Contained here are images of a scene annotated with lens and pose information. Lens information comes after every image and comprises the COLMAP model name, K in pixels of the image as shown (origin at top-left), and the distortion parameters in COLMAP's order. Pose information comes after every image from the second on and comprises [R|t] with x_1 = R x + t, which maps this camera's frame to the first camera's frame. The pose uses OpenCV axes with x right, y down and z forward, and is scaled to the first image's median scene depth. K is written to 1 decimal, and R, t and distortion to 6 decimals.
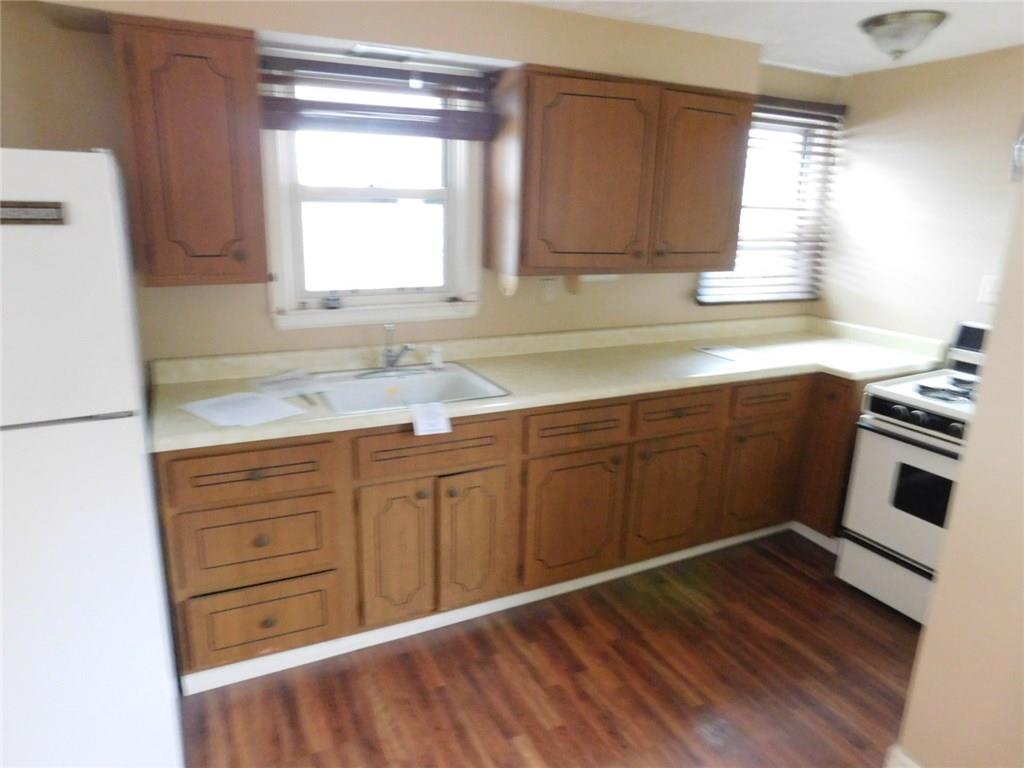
lens RADIAL K [[690.4, 0, 514.9], [0, 690.4, 384.7], [0, 0, 1]] dist [-0.021455, -0.000950]
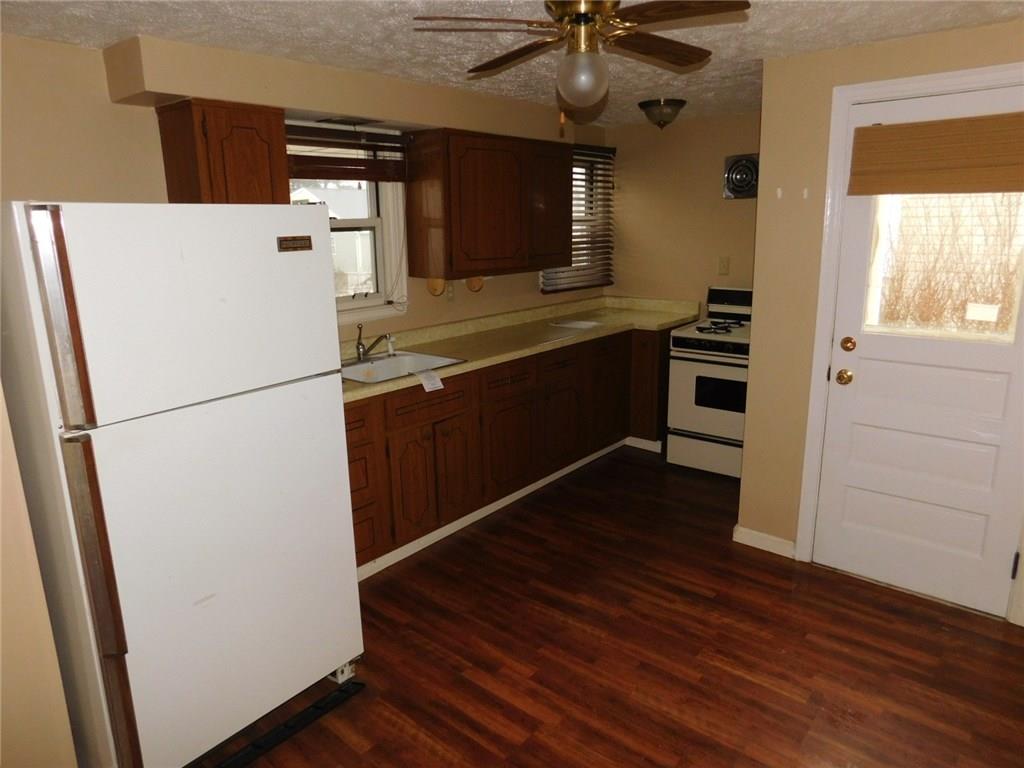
lens RADIAL K [[690.4, 0, 510.8], [0, 690.4, 388.2], [0, 0, 1]] dist [-0.021455, -0.000950]
pose [[0.917123, -0.140282, 0.373104, -0.424529], [0.149746, 0.988718, 0.003653, 0.072066], [-0.369407, 0.052521, 0.927782, -0.310444]]
